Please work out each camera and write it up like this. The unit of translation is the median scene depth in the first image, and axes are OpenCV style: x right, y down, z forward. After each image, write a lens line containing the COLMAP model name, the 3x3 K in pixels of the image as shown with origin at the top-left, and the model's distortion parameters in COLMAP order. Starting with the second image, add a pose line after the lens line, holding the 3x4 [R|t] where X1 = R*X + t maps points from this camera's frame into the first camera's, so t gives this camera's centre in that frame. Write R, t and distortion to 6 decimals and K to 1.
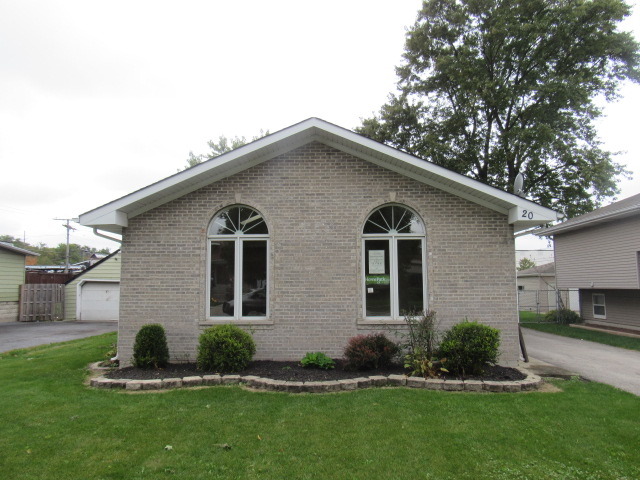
lens RADIAL K [[463.3, 0, 321.1], [0, 463.3, 241.9], [0, 0, 1]] dist [-0.020967, 0.000321]
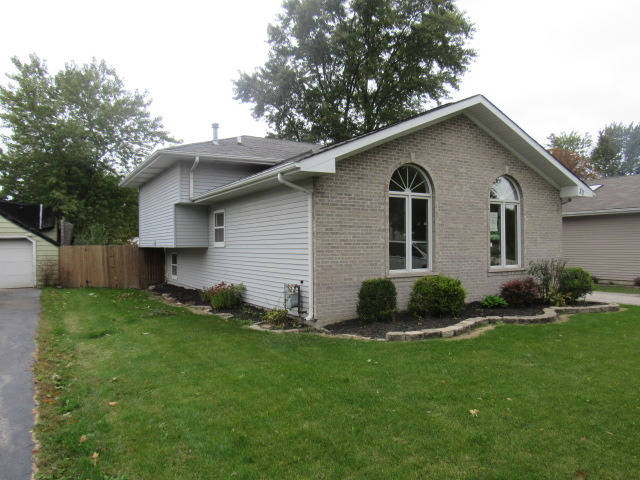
lens RADIAL K [[463.3, 0, 323.8], [0, 463.3, 239.3], [0, 0, 1]] dist [-0.020967, 0.000321]
pose [[0.838841, 0.006966, 0.544333, -0.926551], [-0.051620, 0.996430, 0.066797, 0.030708], [-0.541924, -0.084130, 0.836206, 0.215220]]
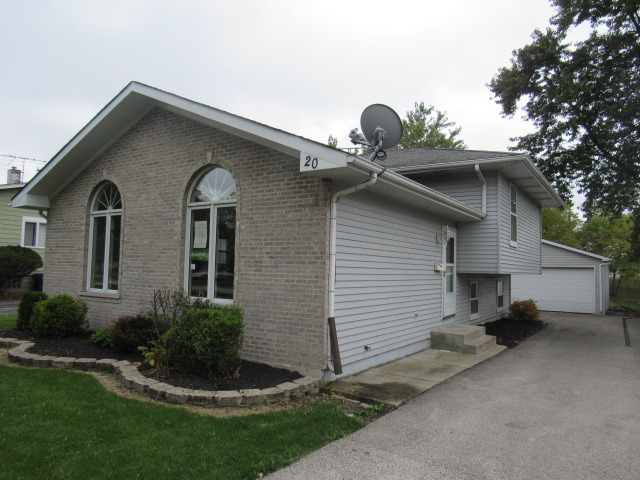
lens RADIAL K [[463.3, 0, 322.2], [0, 463.3, 240.8], [0, 0, 1]] dist [-0.020967, 0.000321]
pose [[0.849614, -0.008200, -0.527341, 0.772924], [0.023306, 0.999486, 0.022006, 0.041283], [0.526889, -0.030987, 0.849369, 0.383289]]
